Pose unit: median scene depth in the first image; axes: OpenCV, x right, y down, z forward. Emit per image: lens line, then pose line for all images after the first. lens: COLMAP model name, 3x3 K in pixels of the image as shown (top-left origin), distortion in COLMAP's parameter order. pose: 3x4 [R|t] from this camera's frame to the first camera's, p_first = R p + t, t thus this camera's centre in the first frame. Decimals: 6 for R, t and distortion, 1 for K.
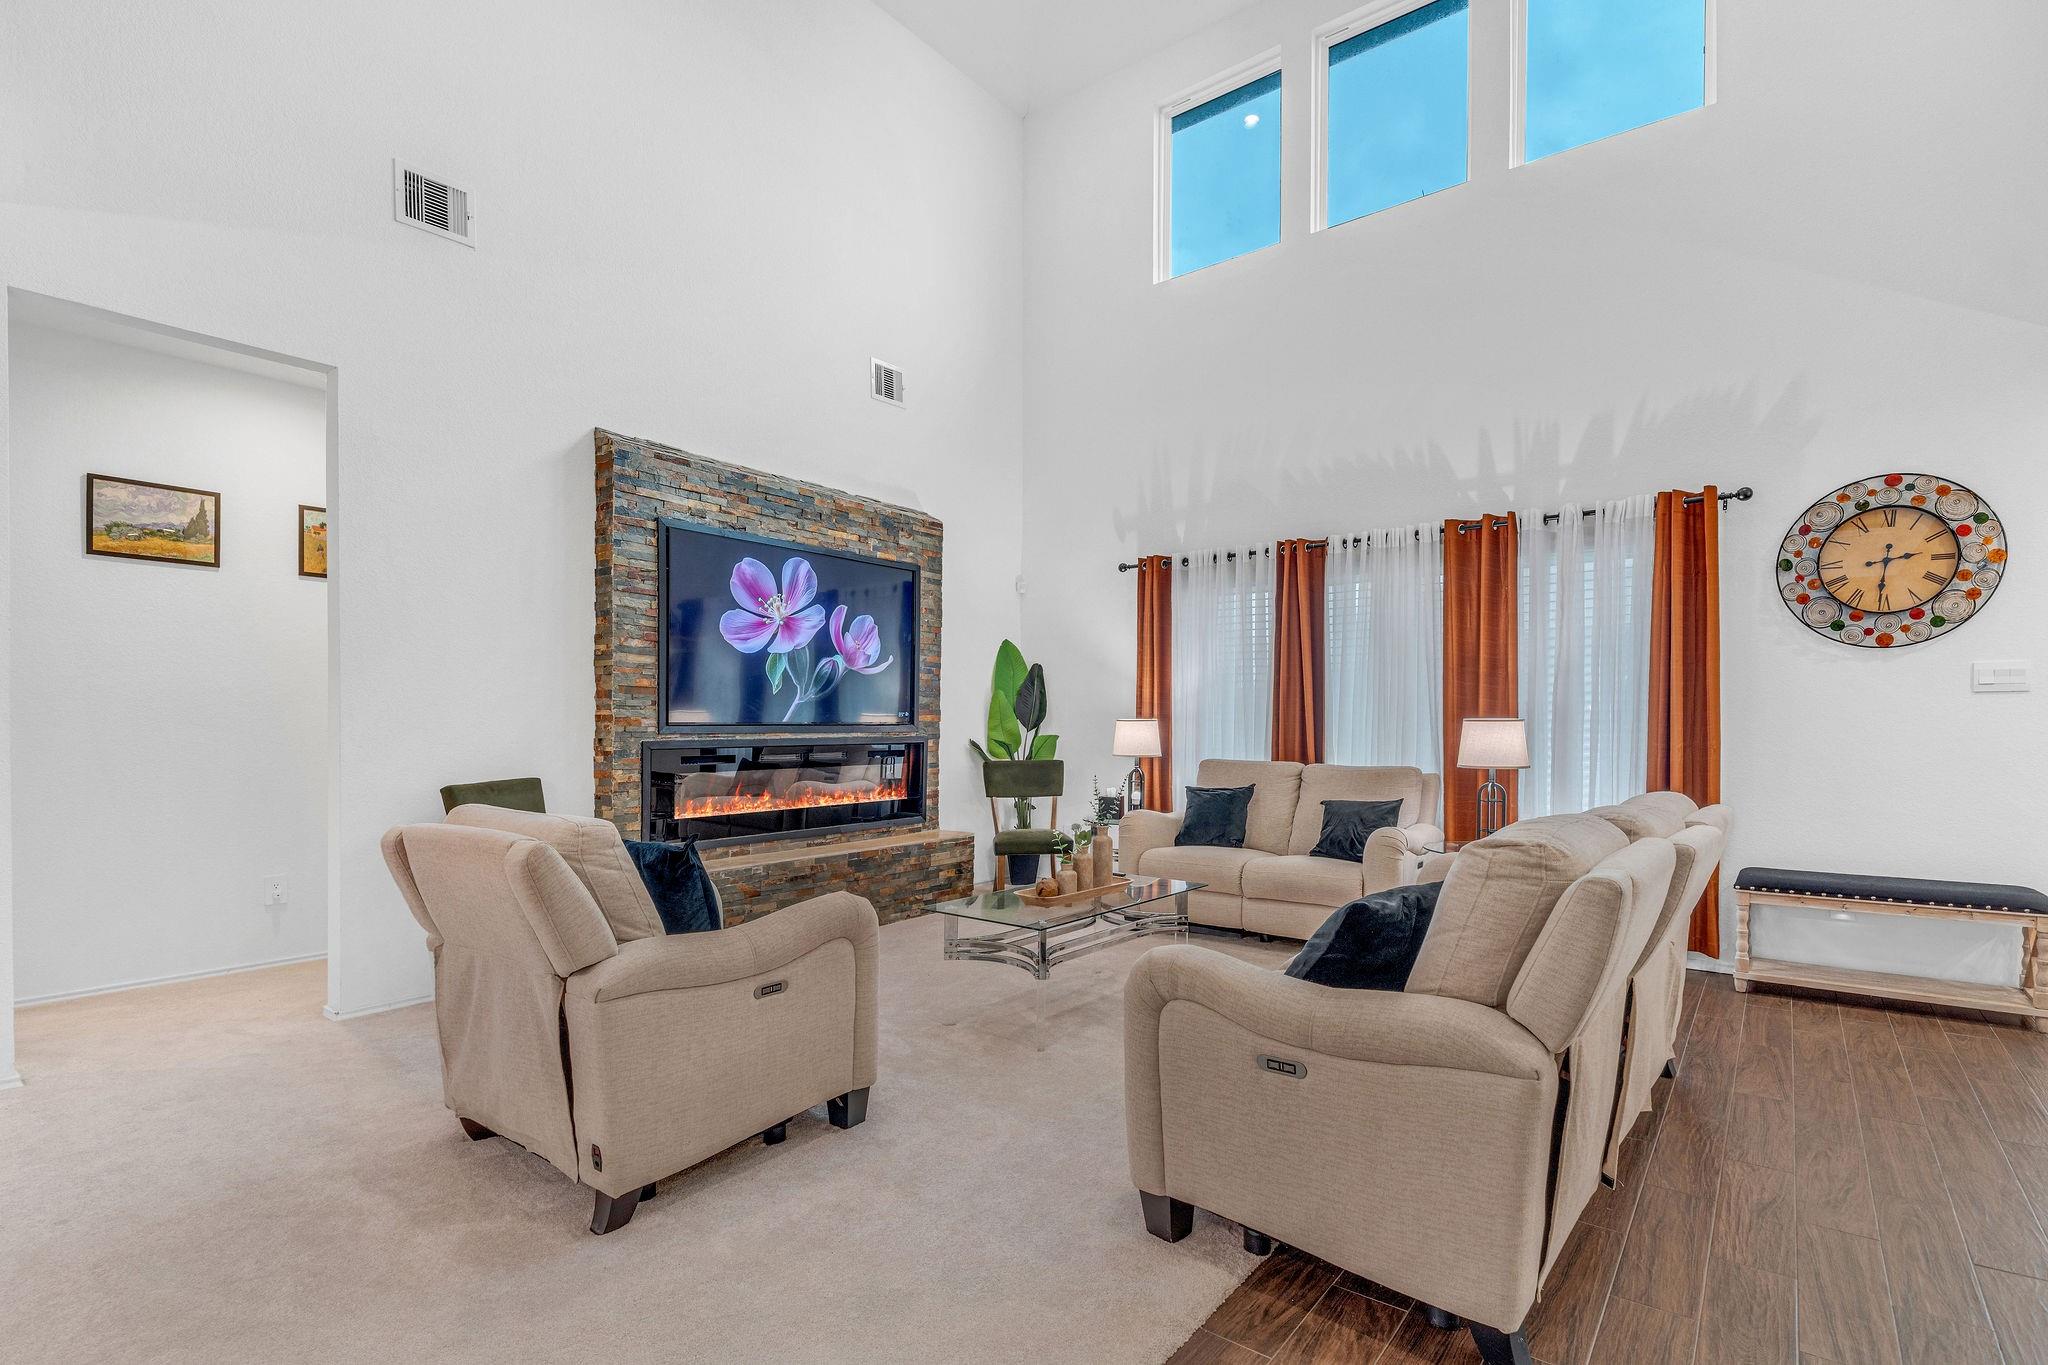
lens RADIAL K [[946.8, 0, 1035.9], [0, 946.8, 736.6], [0, 0, 1]] dist [0.038533, -0.022637]
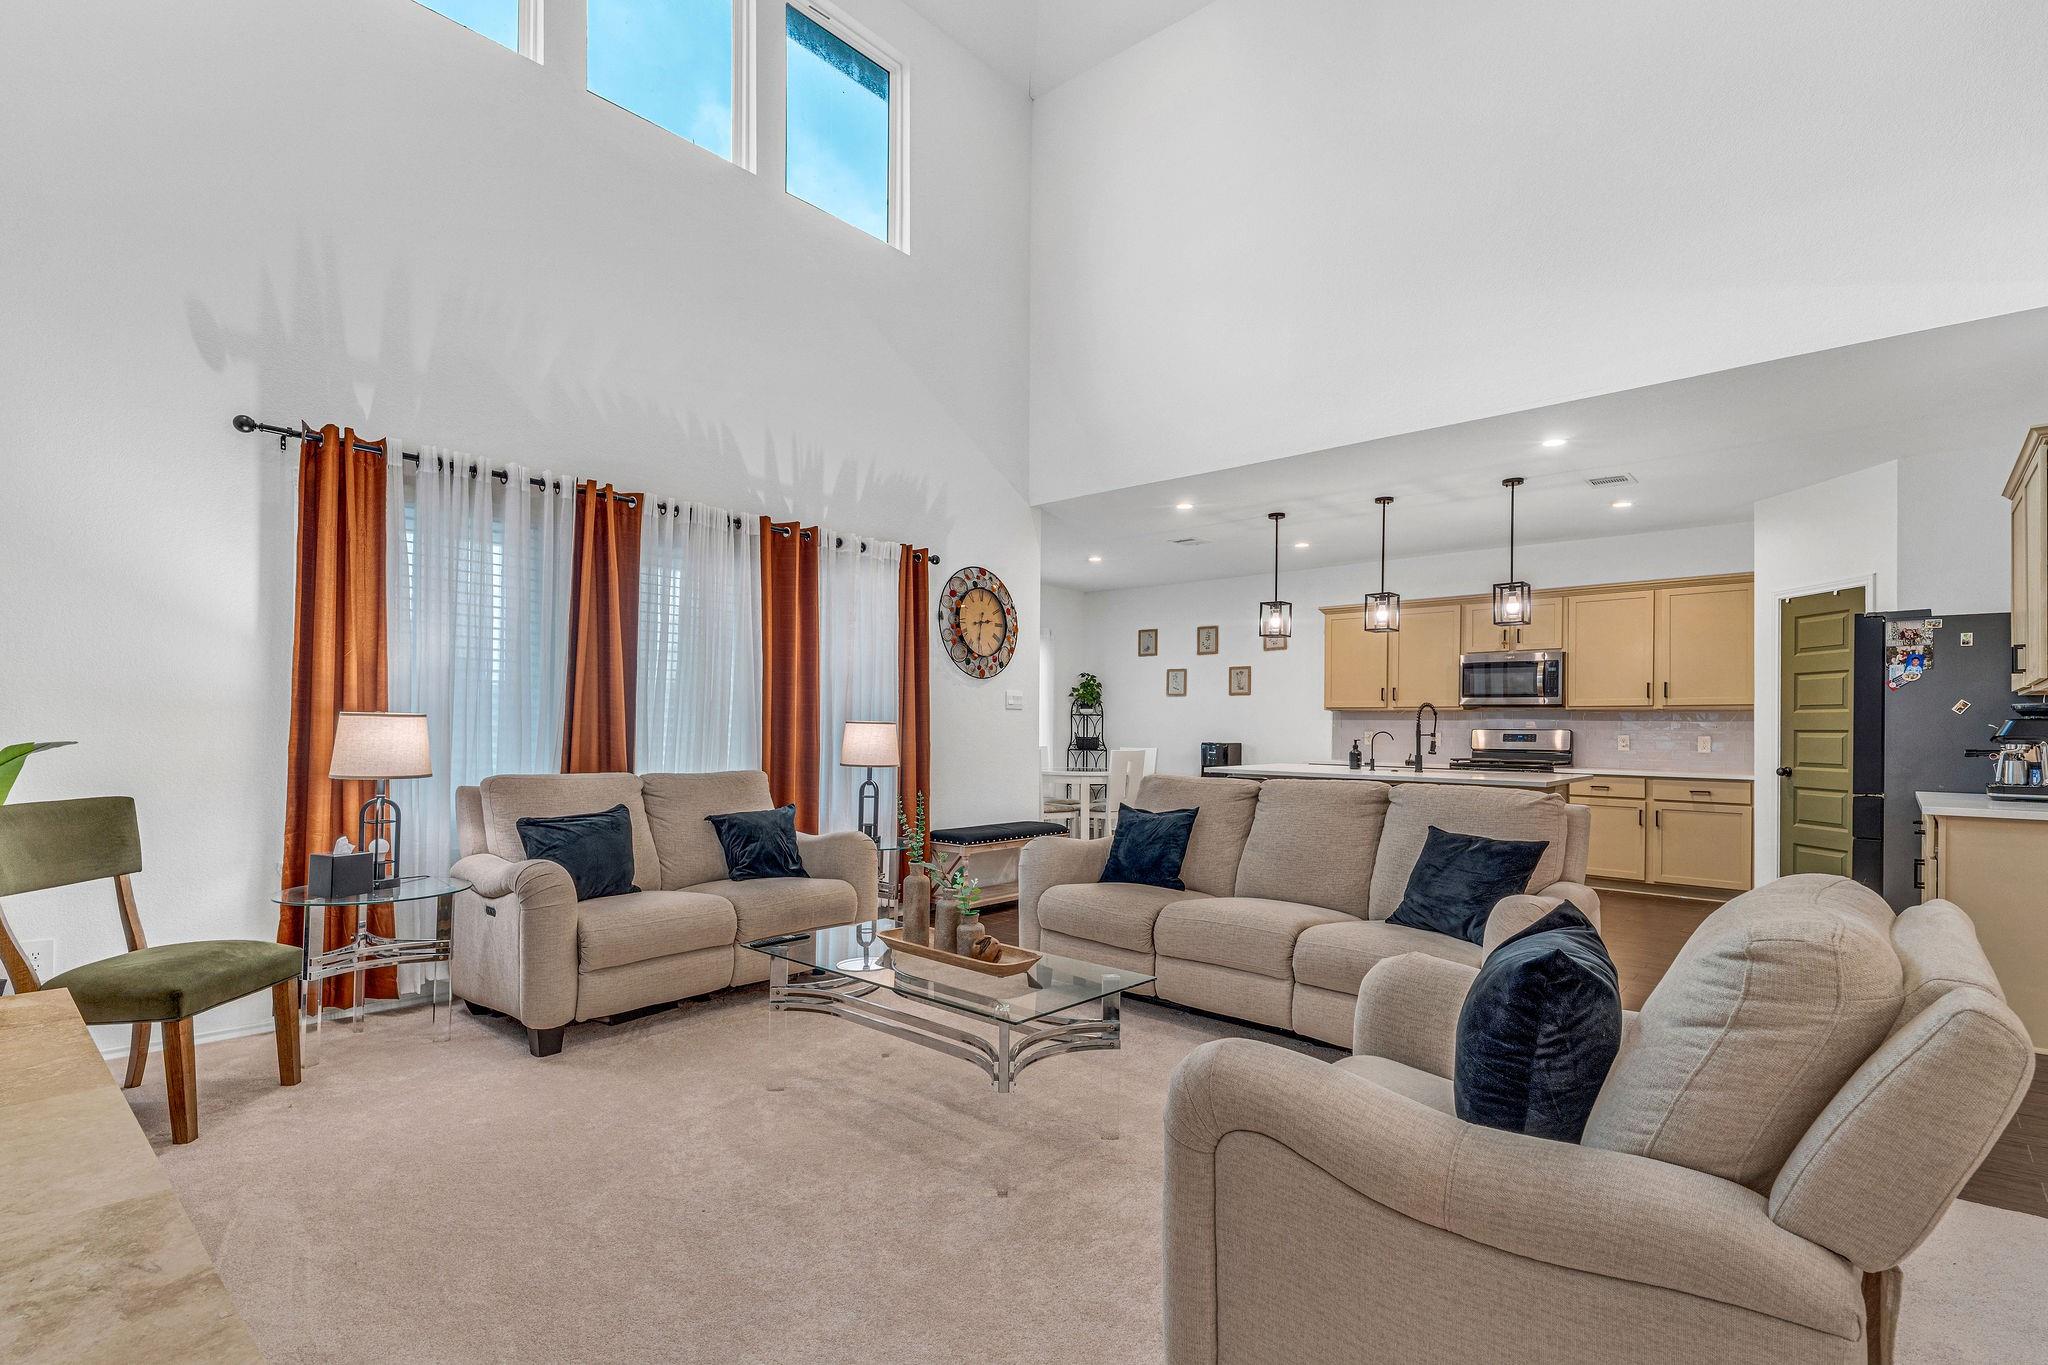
lens RADIAL K [[946.8, 0, 1052.5], [0, 946.8, 715.7], [0, 0, 1]] dist [0.038533, -0.022637]
pose [[0.049401, 0.012189, 0.998705, -0.583643], [0.001457, 0.999924, -0.012276, -0.011629], [-0.998778, 0.002061, 0.049379, 0.731250]]
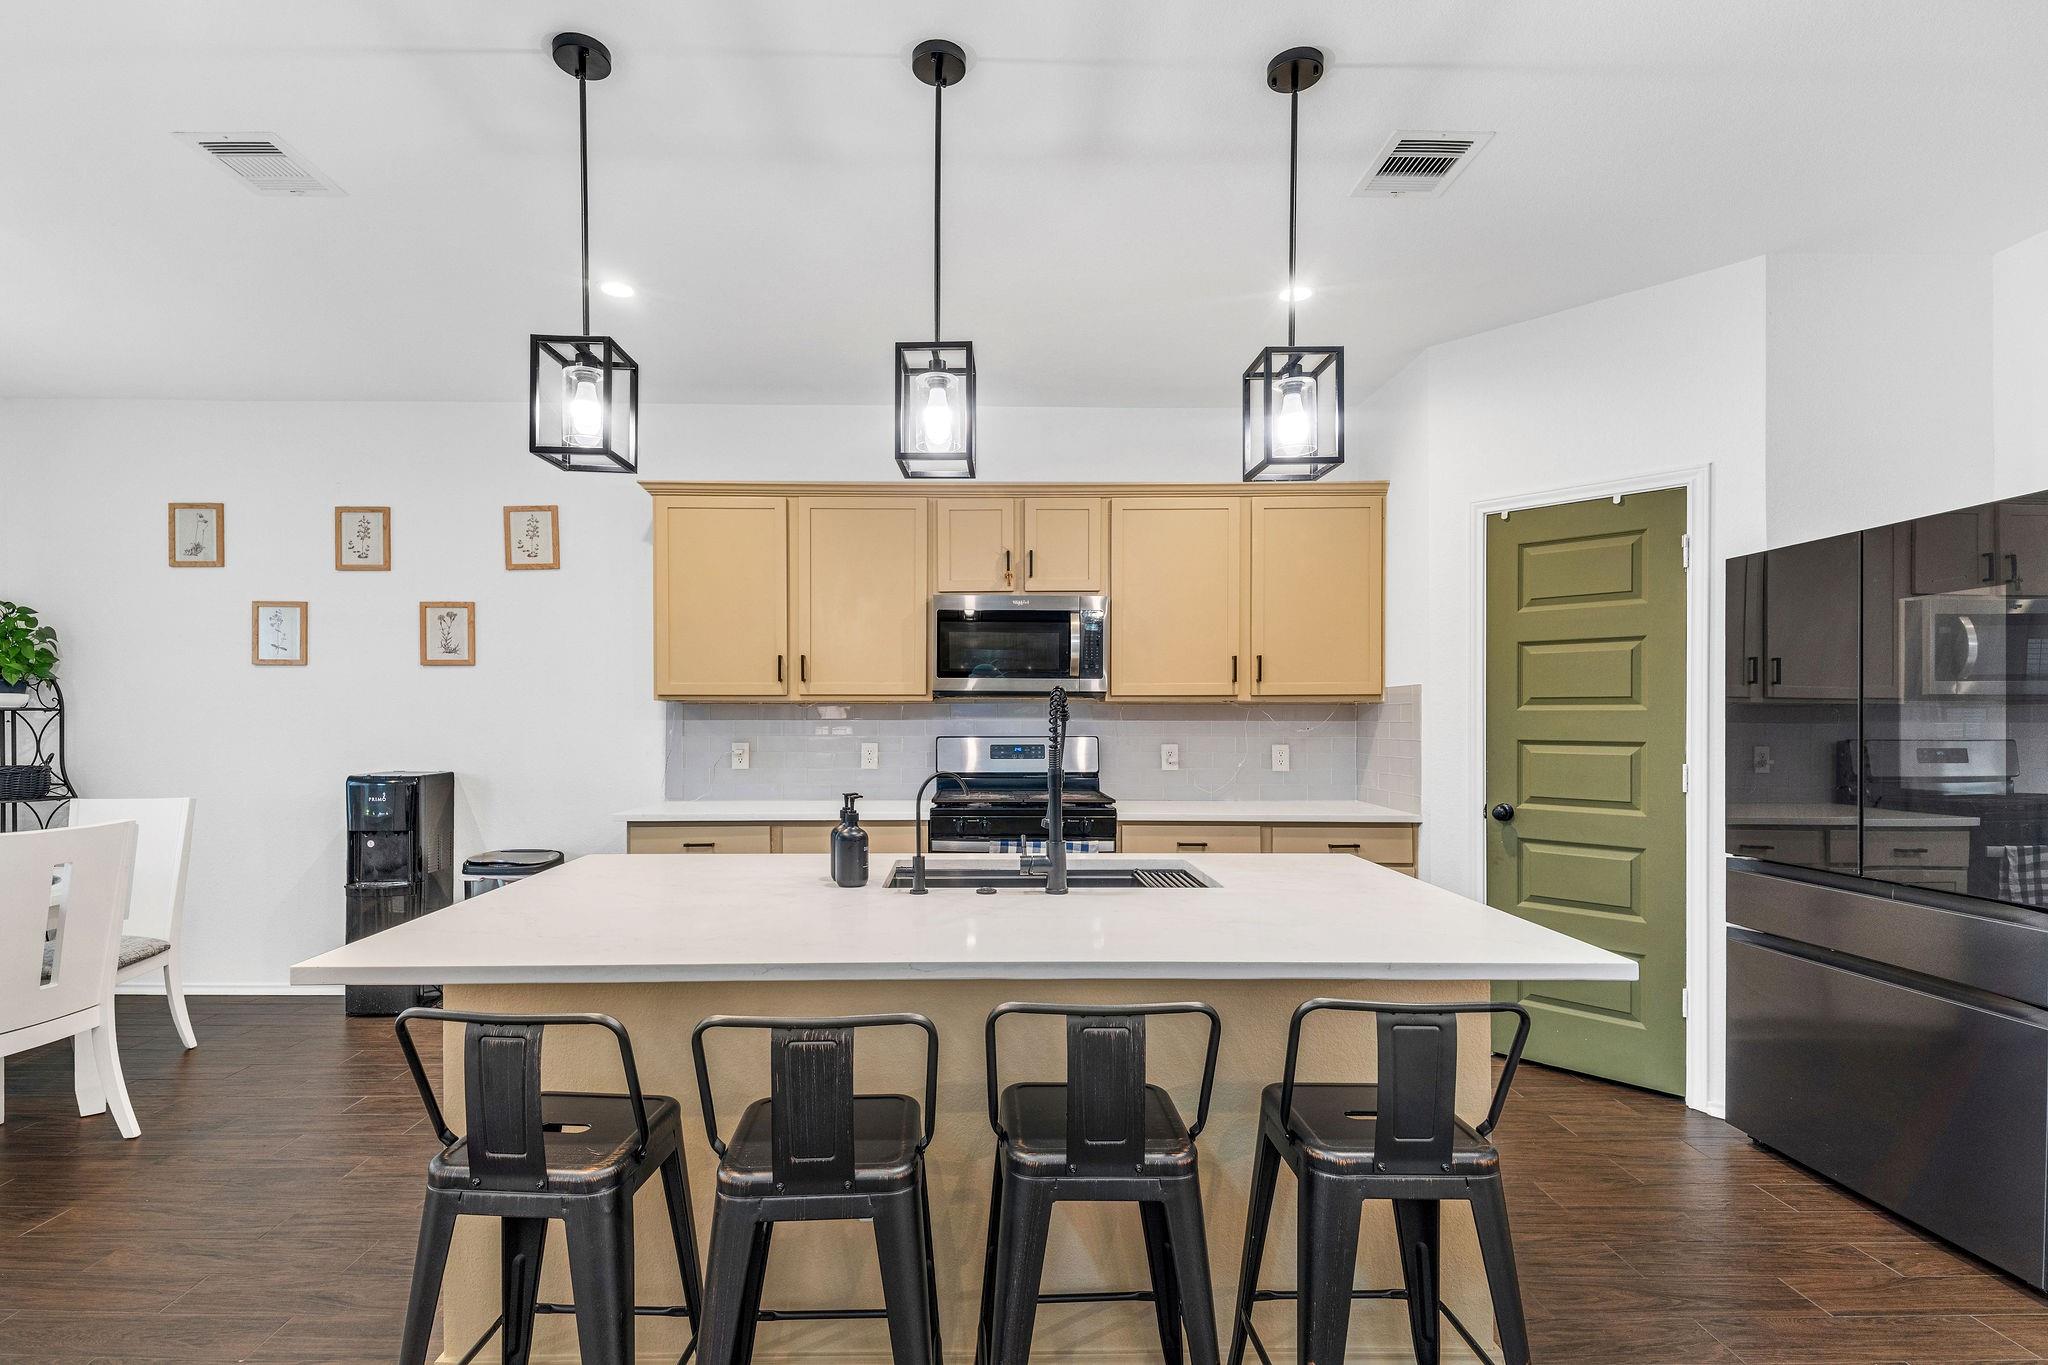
lens RADIAL K [[946.8, 0, 990.0], [0, 946.8, 717.9], [0, 0, 1]] dist [0.038533, -0.022637]
pose [[-0.605880, -0.002840, 0.795551, 0.466799], [0.007758, 0.999925, 0.009477, -0.035488], [-0.795518, 0.011914, -0.605813, 0.566283]]
